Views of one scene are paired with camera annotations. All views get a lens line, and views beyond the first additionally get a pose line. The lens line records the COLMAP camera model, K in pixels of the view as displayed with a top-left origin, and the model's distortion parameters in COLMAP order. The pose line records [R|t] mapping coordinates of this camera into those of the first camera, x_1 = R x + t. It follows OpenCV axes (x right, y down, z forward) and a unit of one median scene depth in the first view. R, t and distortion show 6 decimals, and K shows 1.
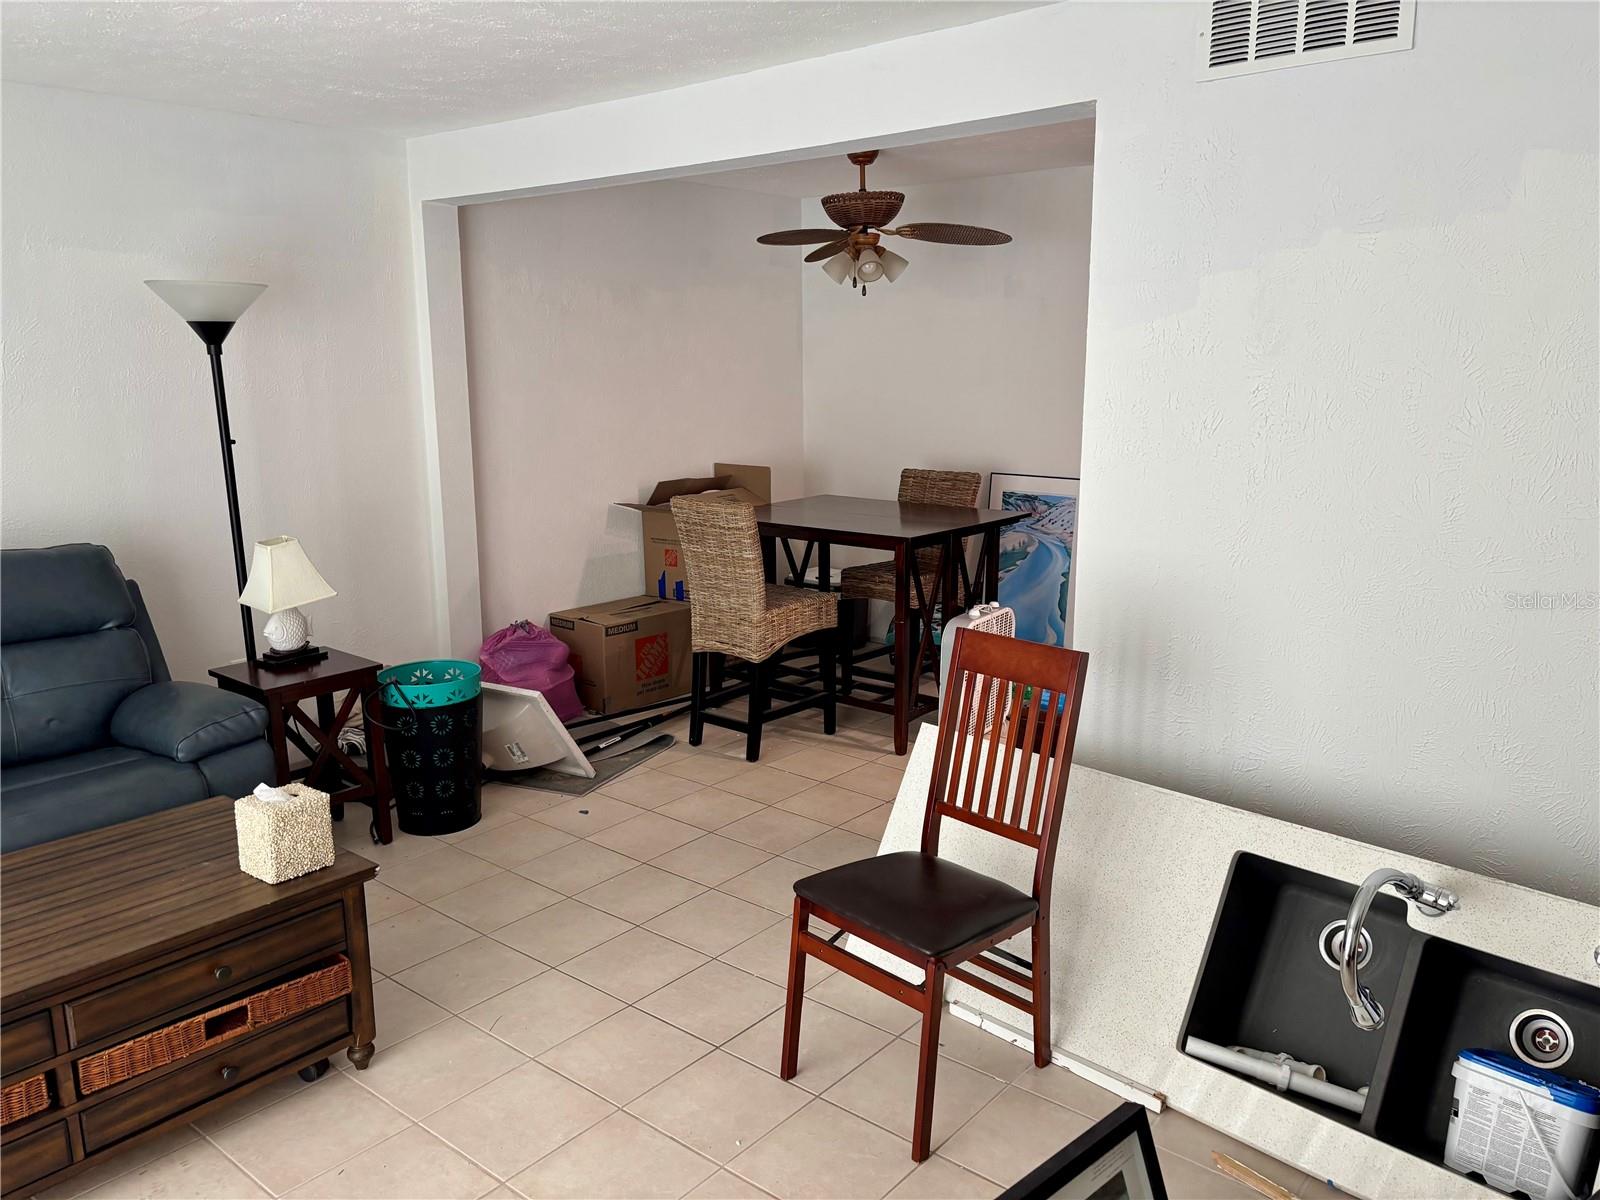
lens RADIAL K [[1208.7, 0, 801.5], [0, 1208.7, 610.7], [0, 0, 1]] dist [0.001318, -0.004176]
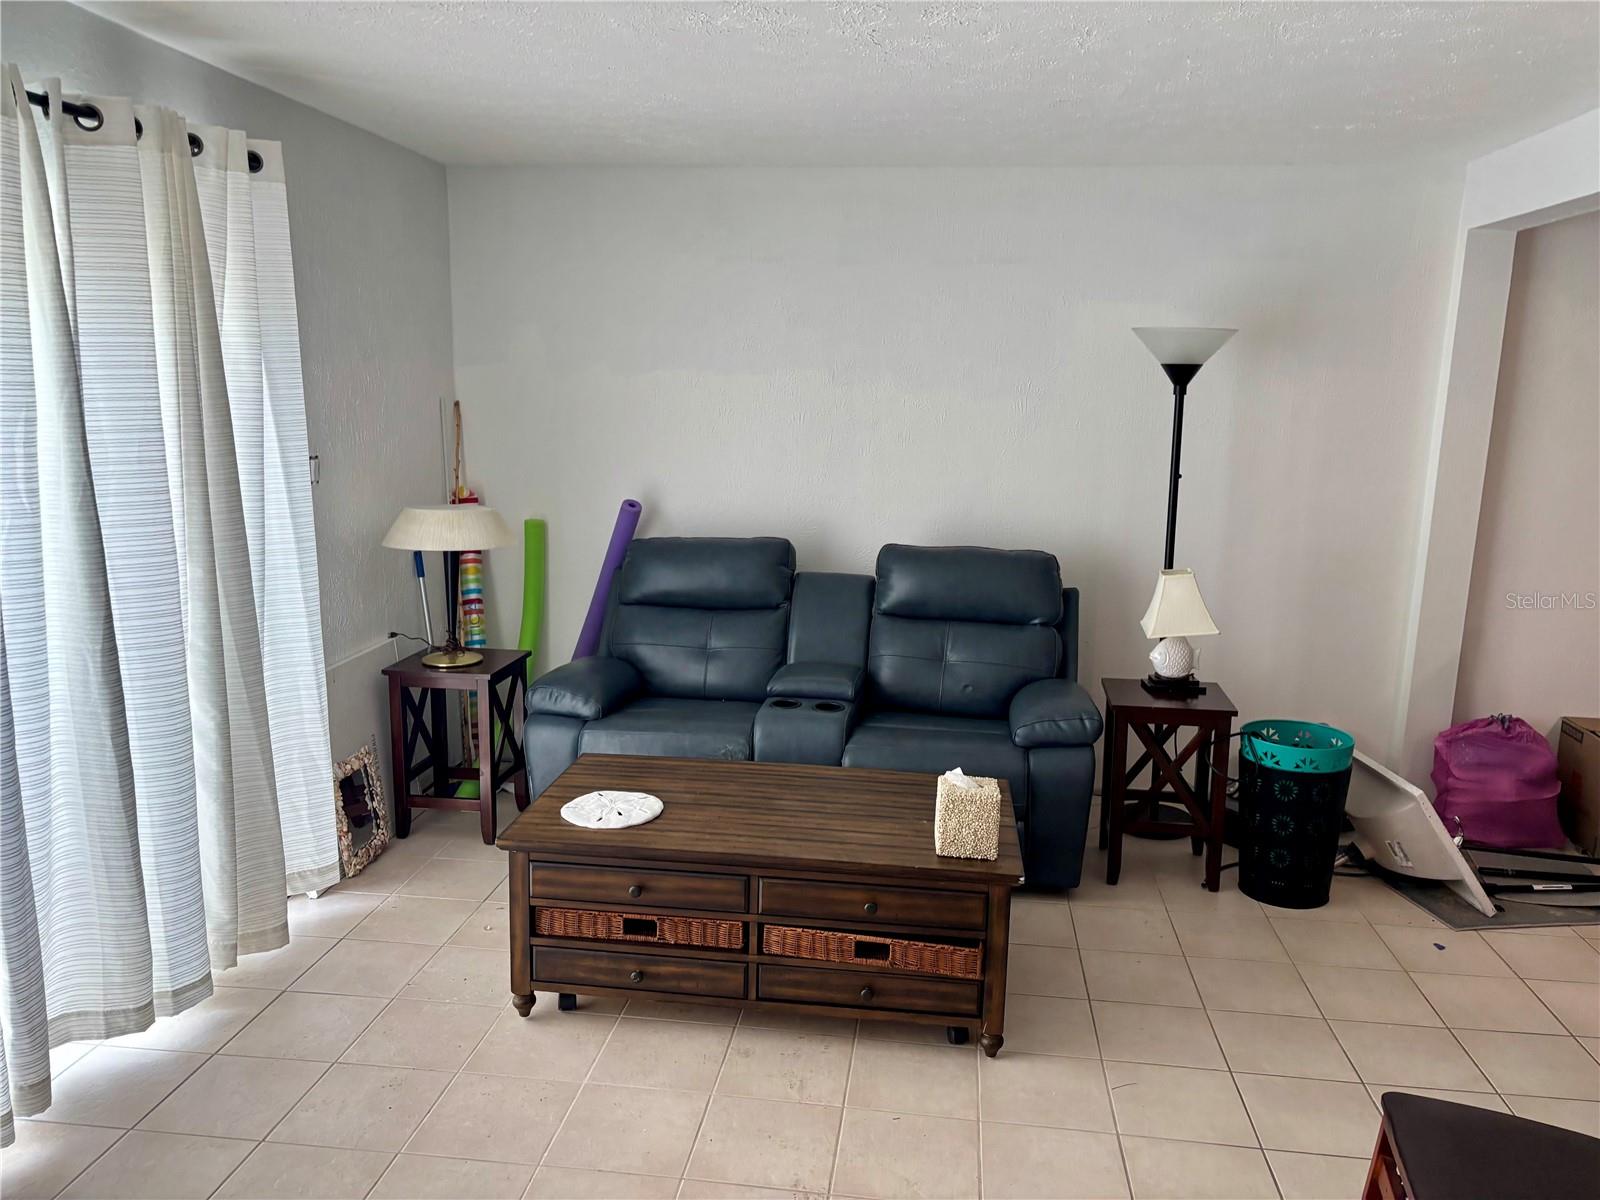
lens RADIAL K [[1212.6, 0, 800.0], [0, 1212.6, 600.0], [0, 0, 1]] dist [0.036238, -0.000457]
pose [[0.534664, 0.164783, -0.828843, 0.277014], [-0.197241, 0.978048, 0.067212, -0.041808], [0.821724, 0.127546, 0.555430, 0.152387]]
